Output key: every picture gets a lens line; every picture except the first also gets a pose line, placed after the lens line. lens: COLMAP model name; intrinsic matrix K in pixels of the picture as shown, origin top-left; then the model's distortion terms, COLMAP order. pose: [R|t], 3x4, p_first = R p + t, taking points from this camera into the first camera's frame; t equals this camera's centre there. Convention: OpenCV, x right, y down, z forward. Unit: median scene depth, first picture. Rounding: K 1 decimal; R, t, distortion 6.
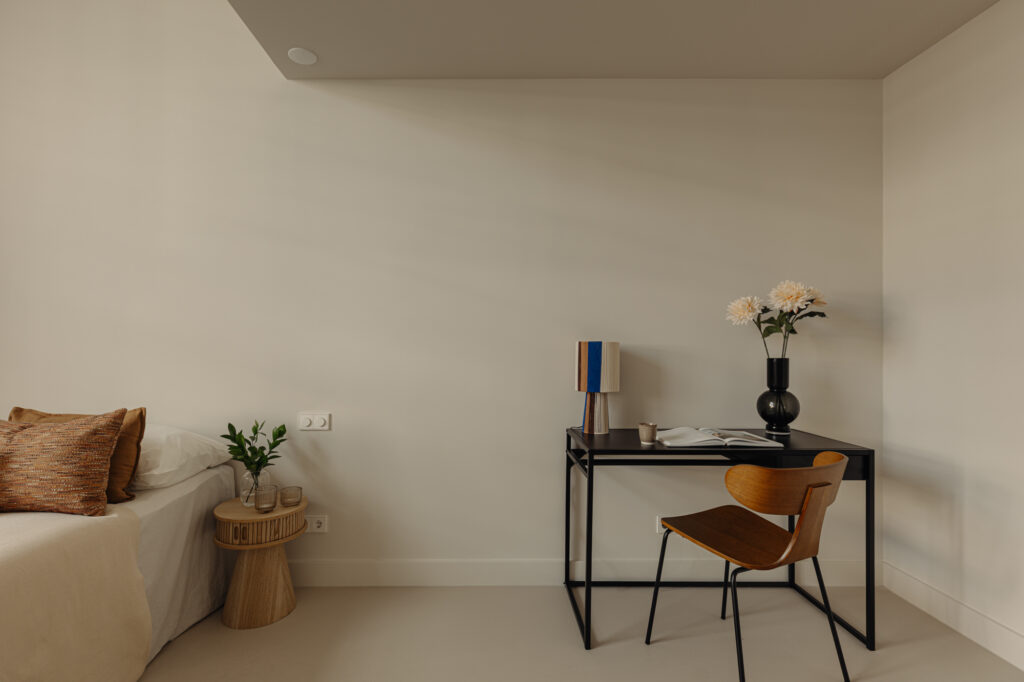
lens RADIAL K [[494.2, 0, 507.7], [0, 494.2, 335.9], [0, 0, 1]] dist [0.001062, 0.000337]
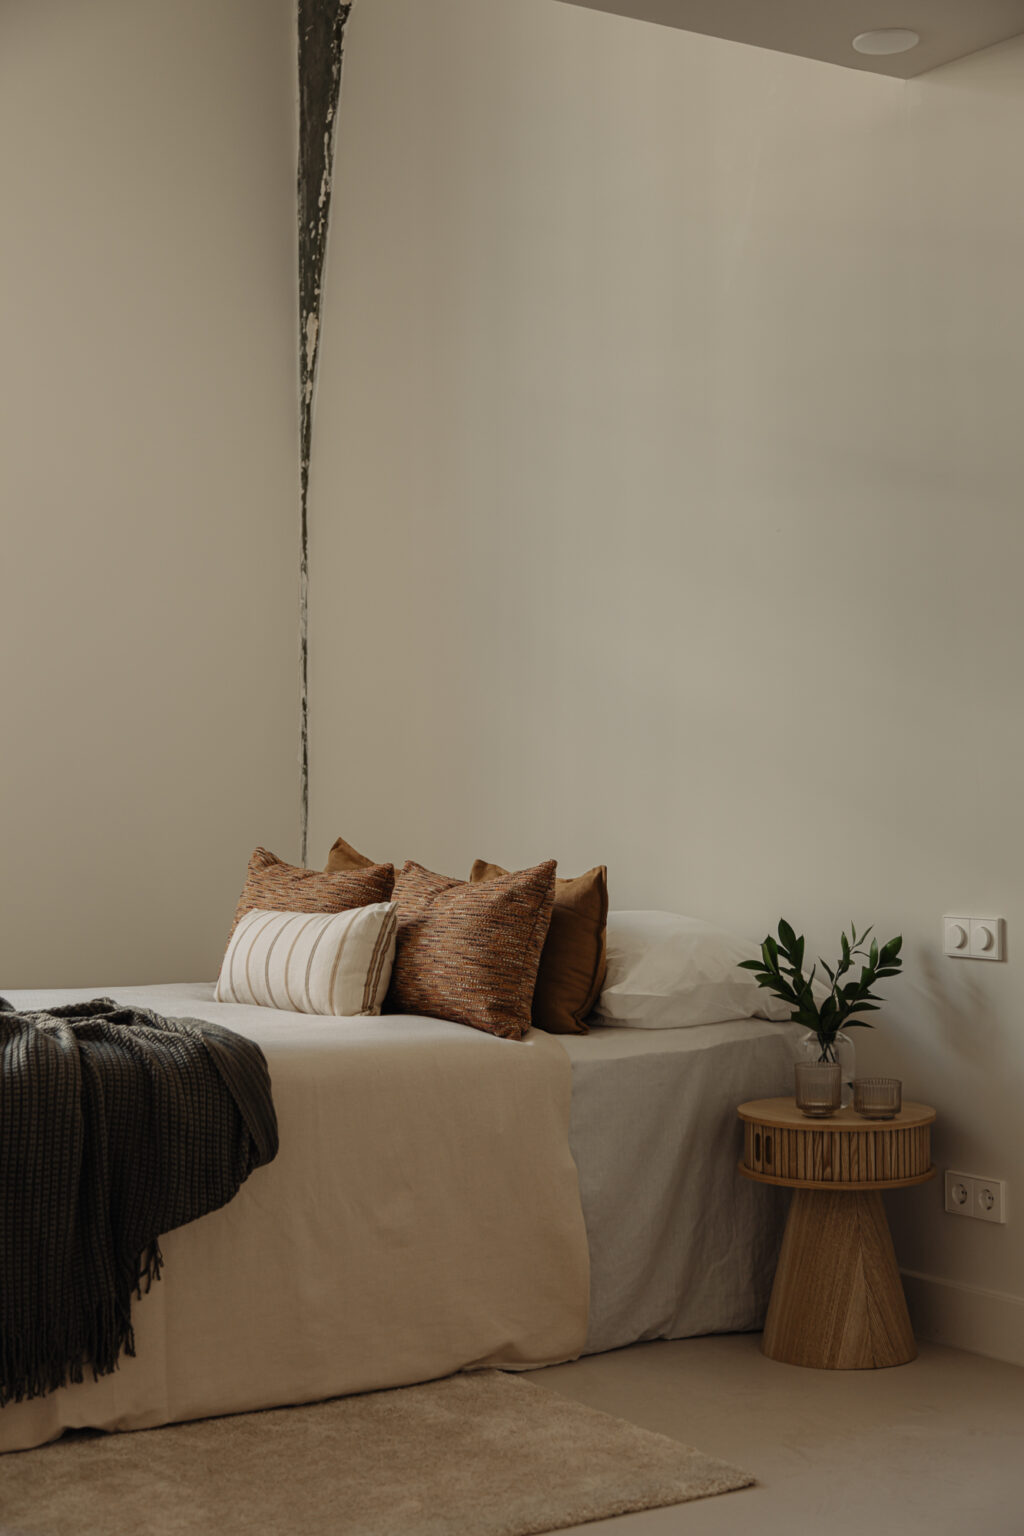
lens RADIAL K [[2200.8, 0, 512.0], [0, 2200.8, 768.0], [0, 0, 1]] dist [0.034702, 0.048019]
pose [[0.540938, -0.014367, -0.840940, 1.145066], [0.024359, 0.999702, -0.001410, 0.041579], [0.840710, -0.019722, 0.541127, -0.330579]]
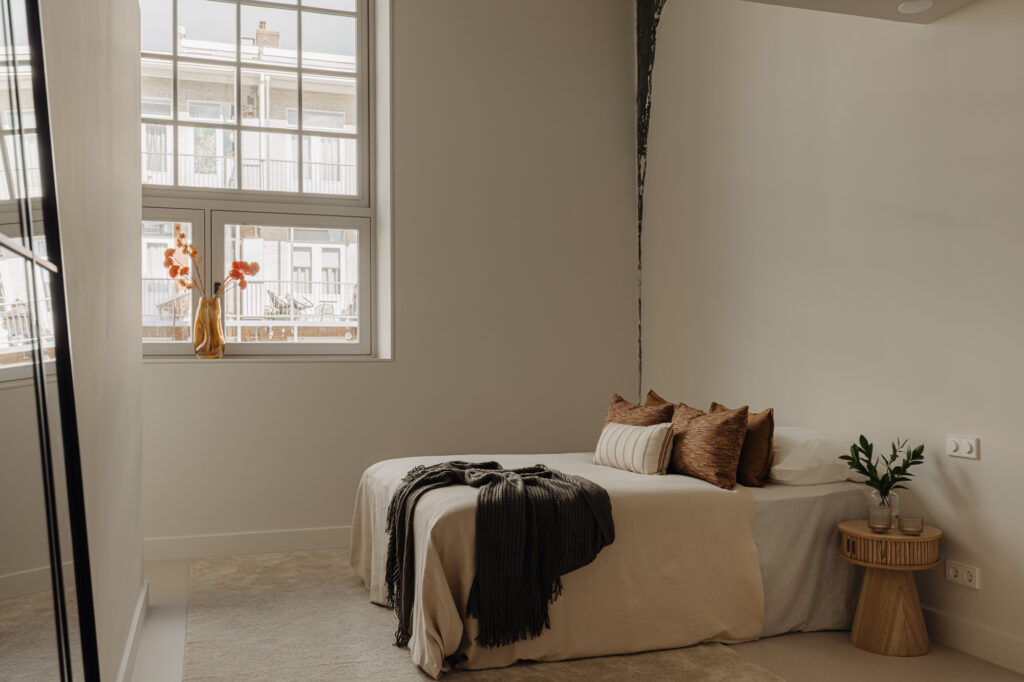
lens RADIAL K [[897.6, 0, 508.7], [0, 897.6, 350.4], [0, 0, 1]] dist [0.004672, -0.003807]
pose [[0.308432, -0.006632, -0.951223, 0.981762], [0.024866, 0.999690, 0.001092, -0.001724], [0.950921, -0.023990, 0.308501, -0.177862]]
